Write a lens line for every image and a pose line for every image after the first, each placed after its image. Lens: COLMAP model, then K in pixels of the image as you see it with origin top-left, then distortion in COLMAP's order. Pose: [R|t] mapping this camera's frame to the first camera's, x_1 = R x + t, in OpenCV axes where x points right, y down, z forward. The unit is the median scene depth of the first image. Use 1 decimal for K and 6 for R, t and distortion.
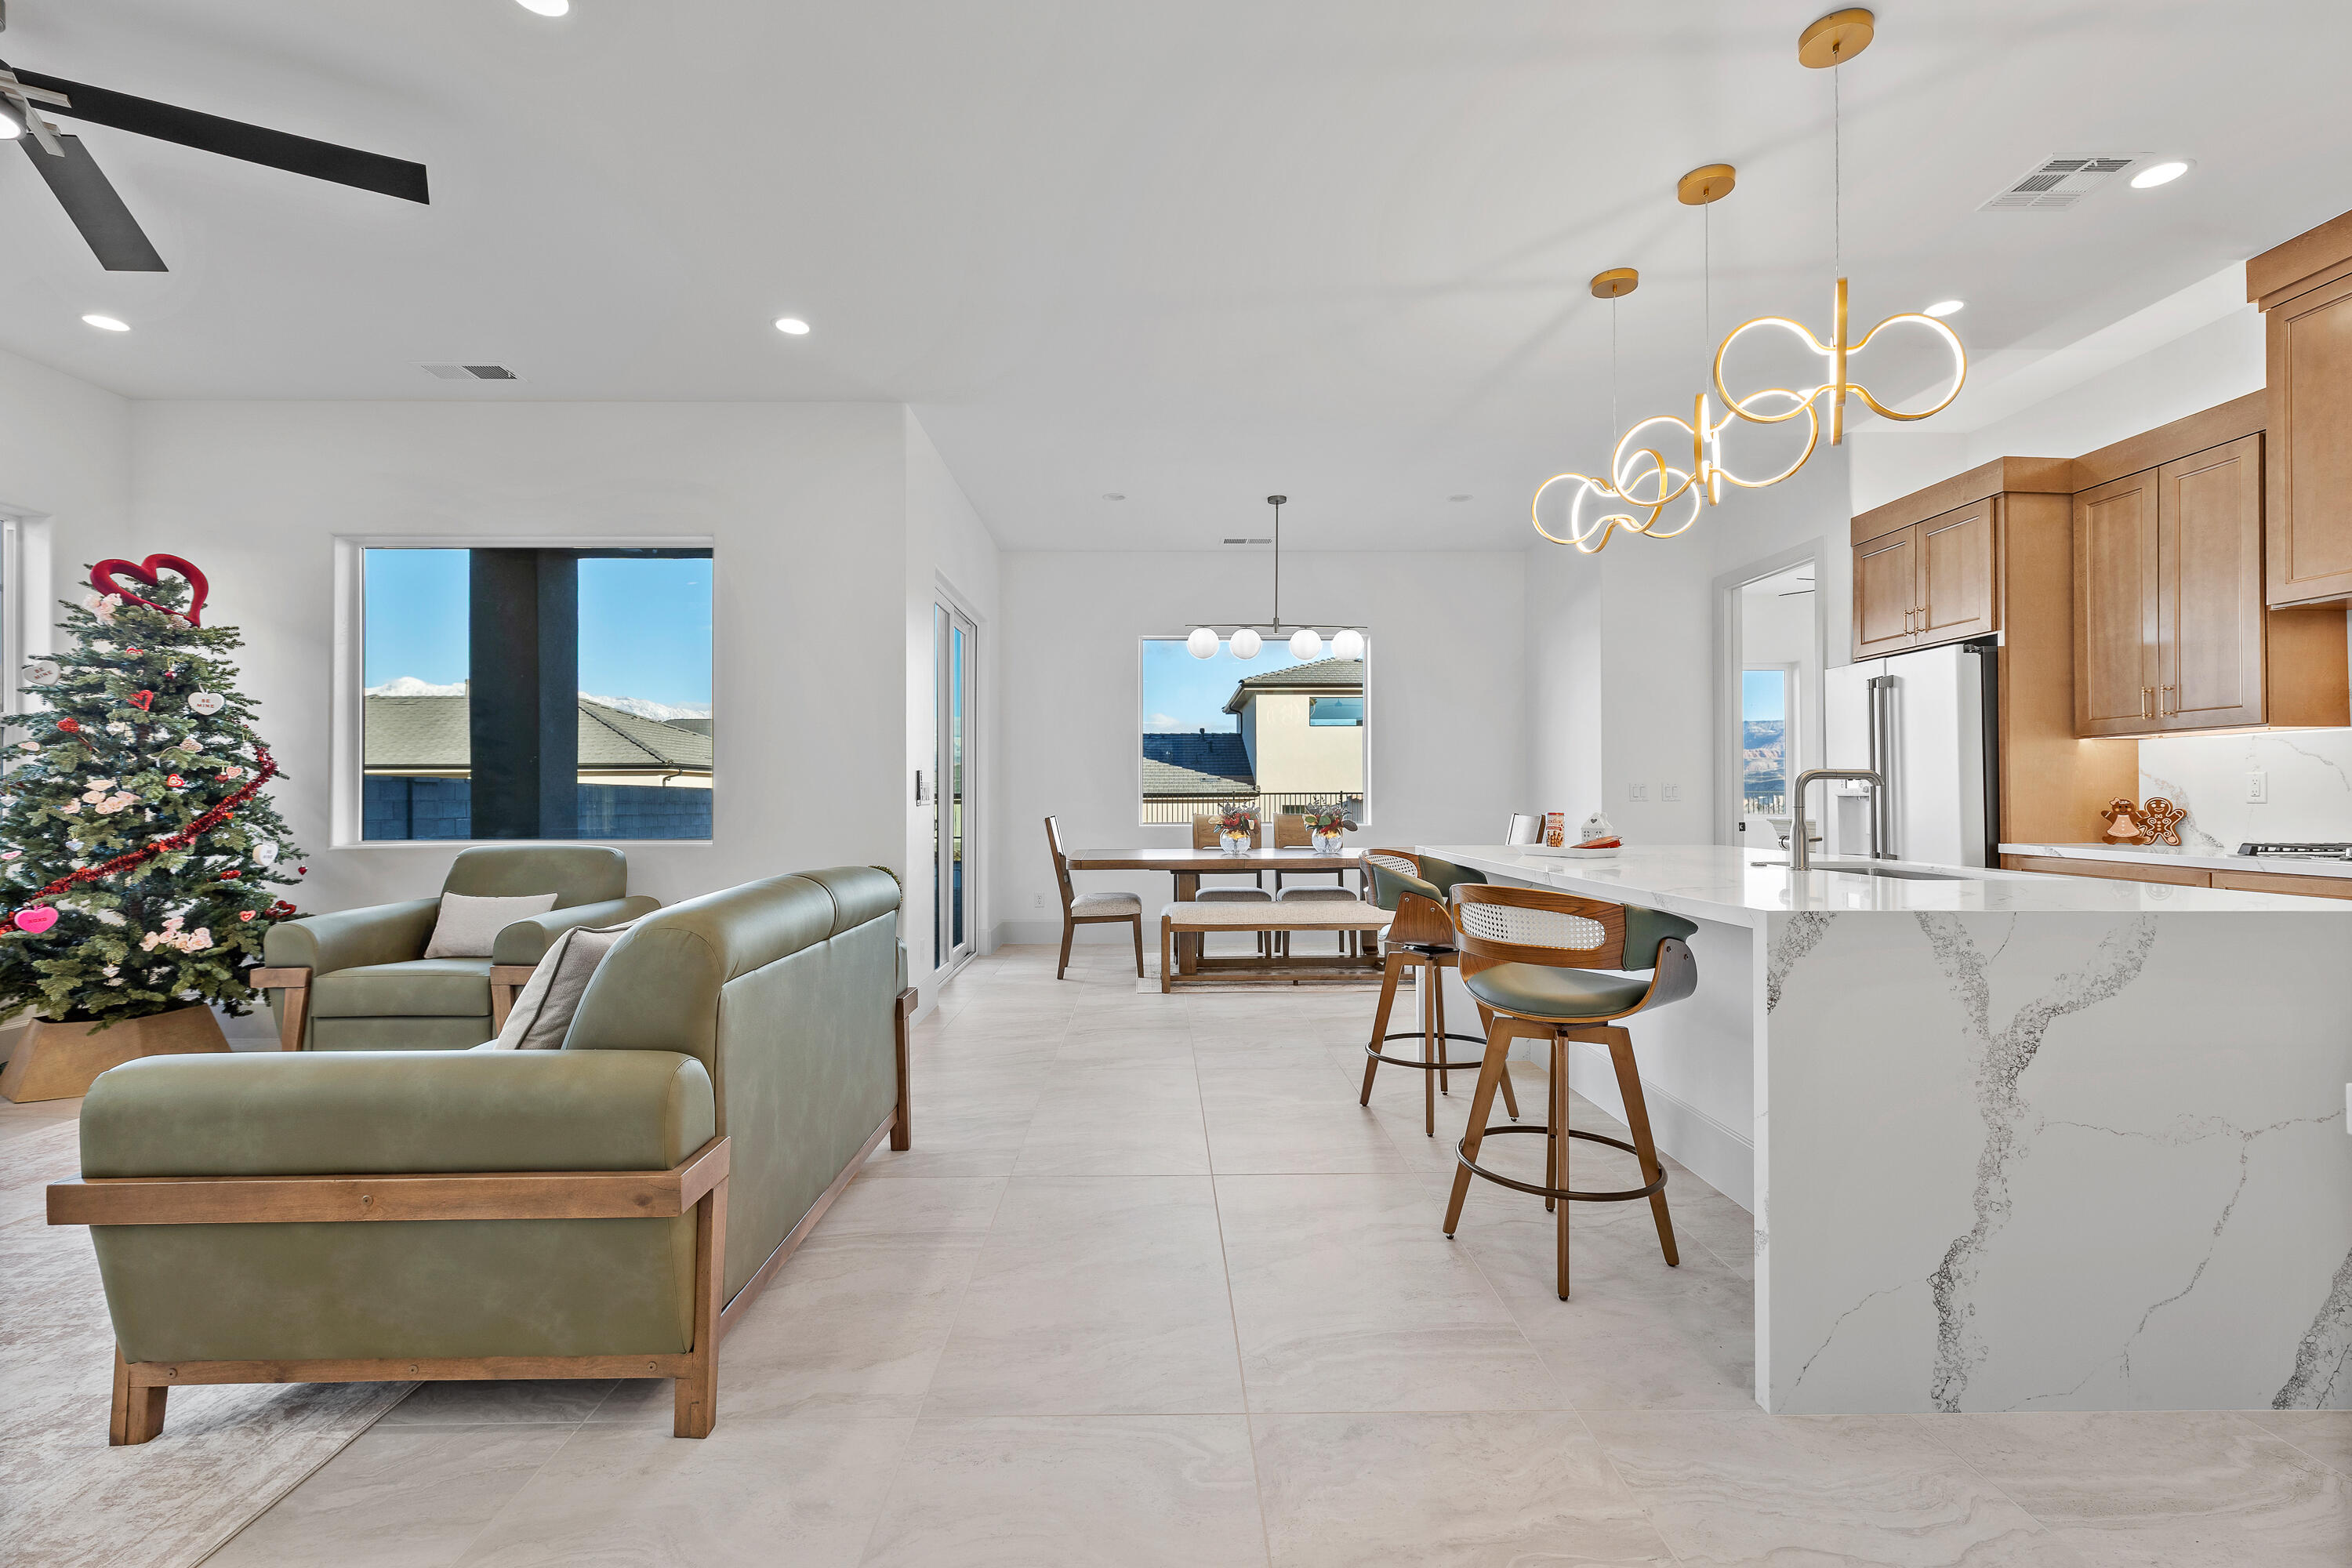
lens RADIAL K [[1036.3, 0, 1176.0], [0, 1036.3, 784.0], [0, 0, 1]] dist [-0.000434, -0.000054]
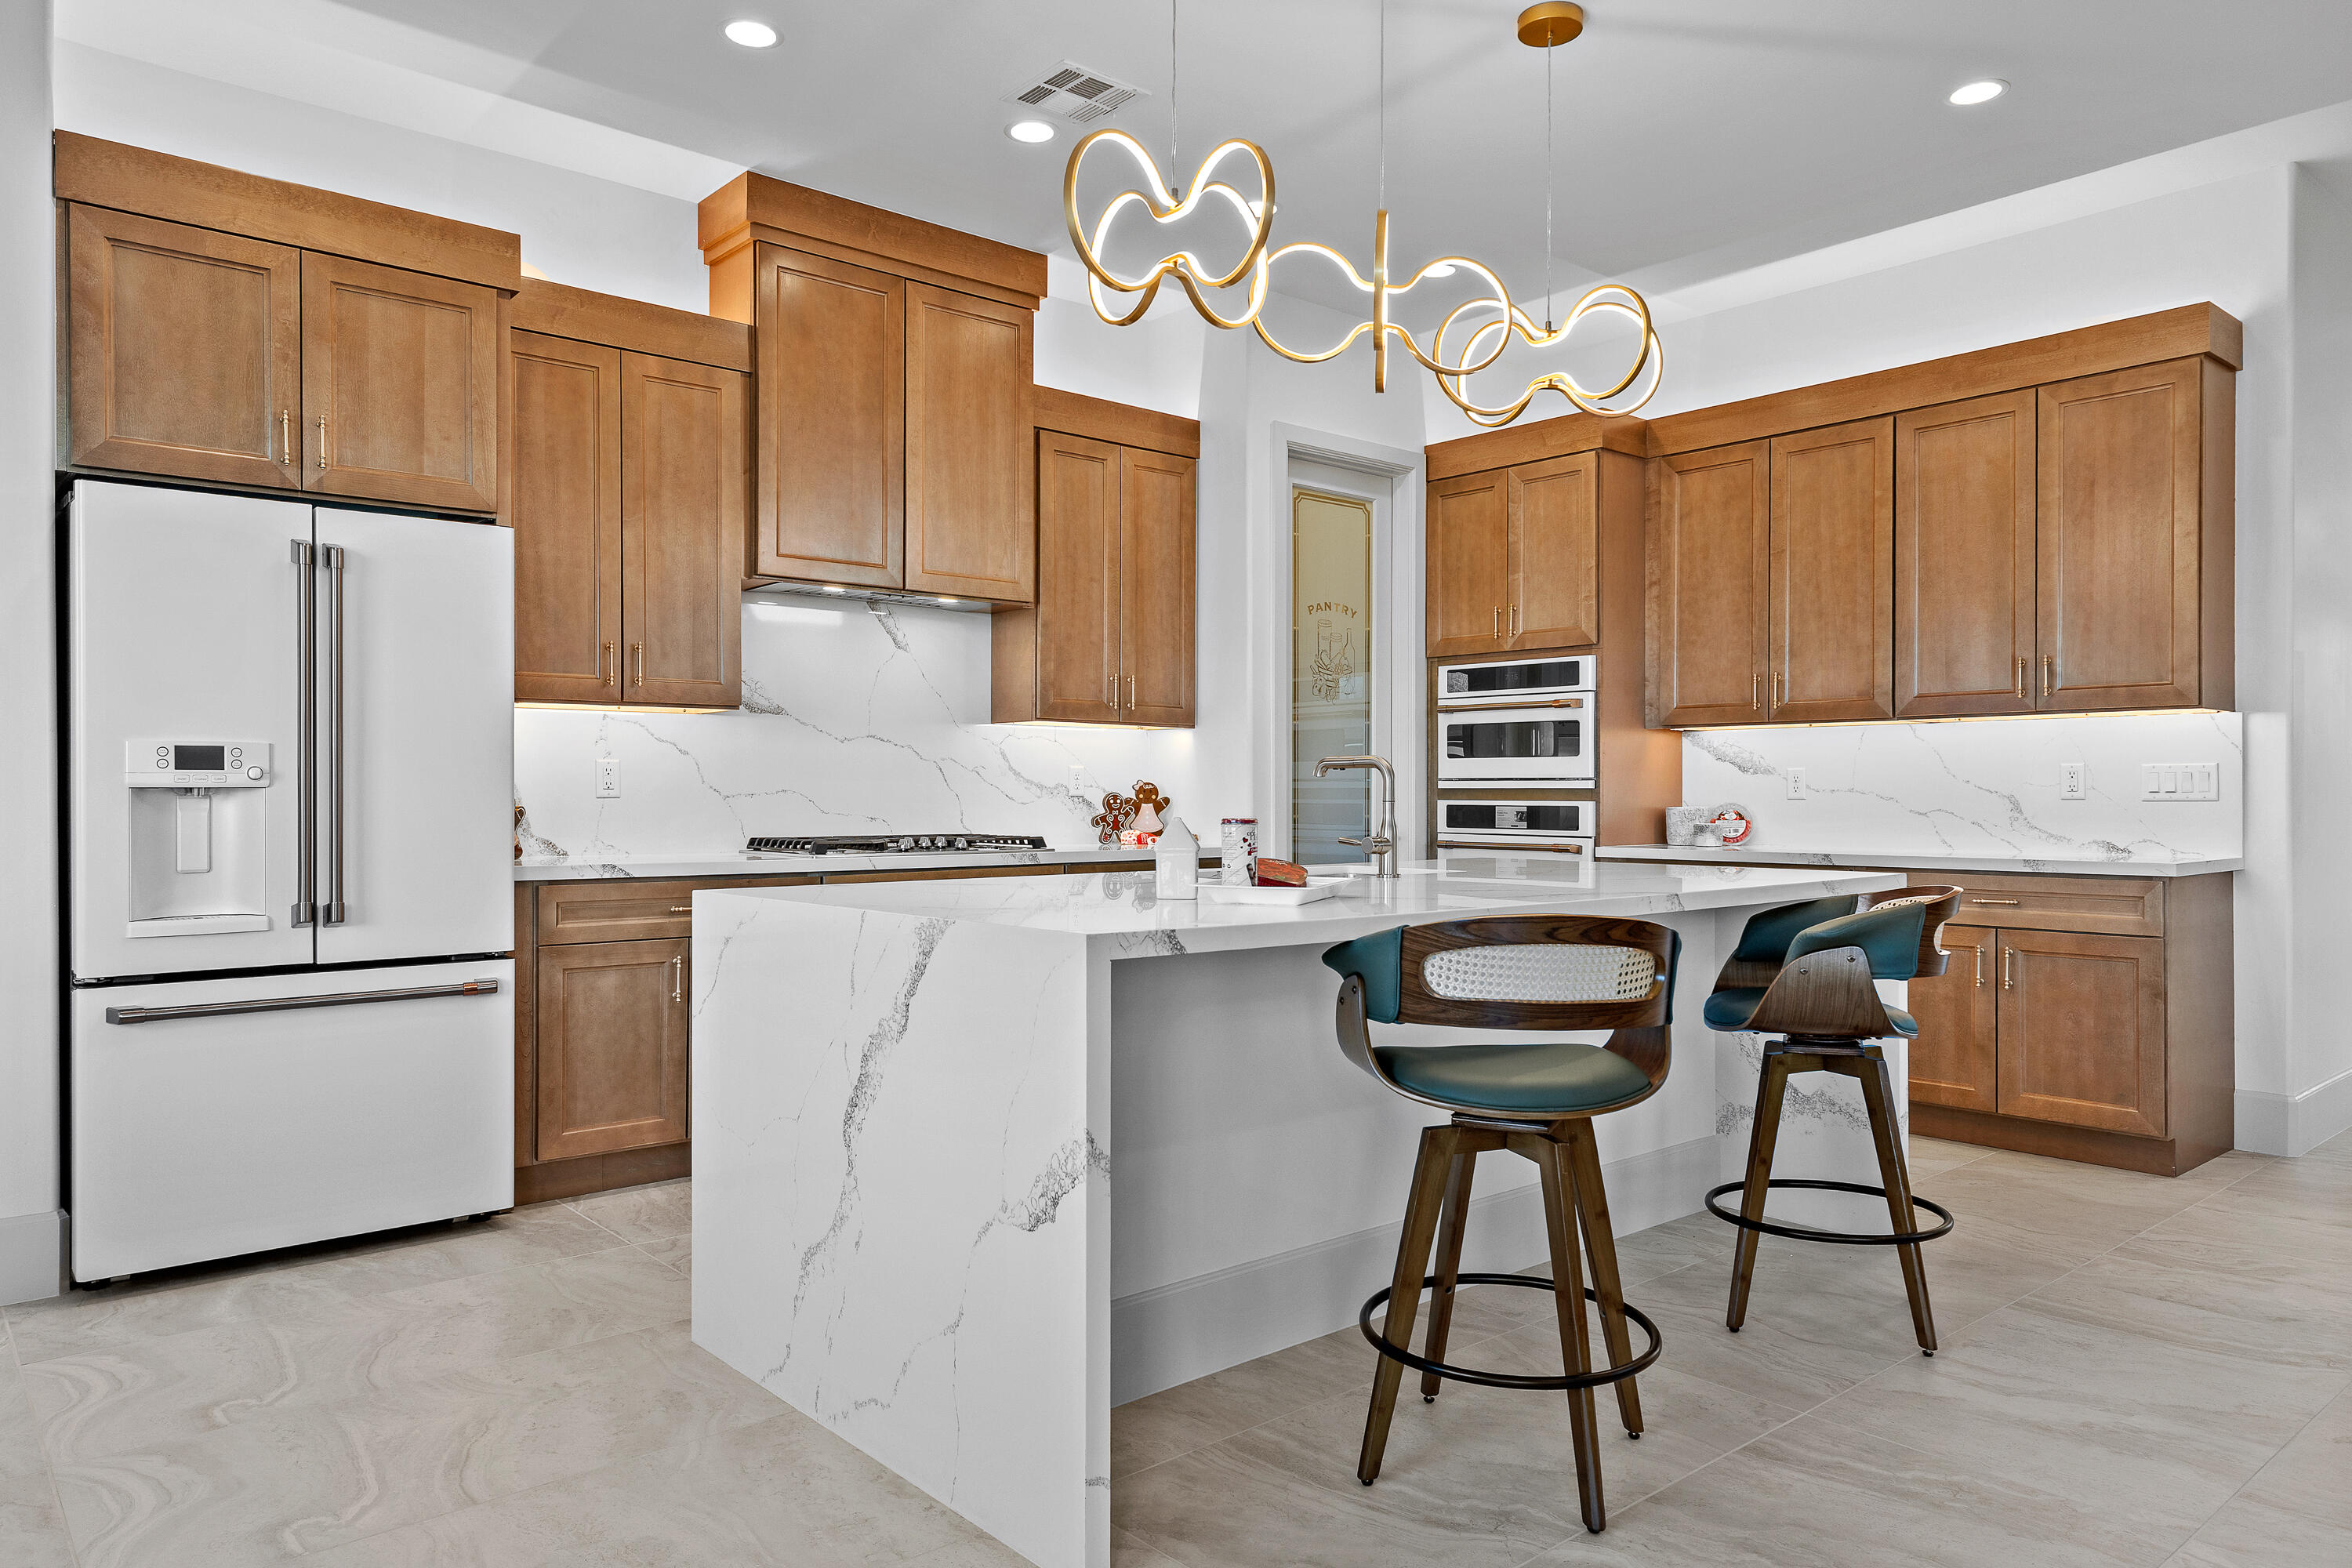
lens RADIAL K [[1543.6, 0, 1176.0], [0, 1543.6, 784.0], [0, 0, 1]] dist [-0.001572, -0.000035]
pose [[-0.642814, 0.002659, 0.766018, -0.172404], [-0.011654, 0.999844, -0.013251, 0.018587], [-0.765934, -0.017445, -0.642683, 1.442641]]
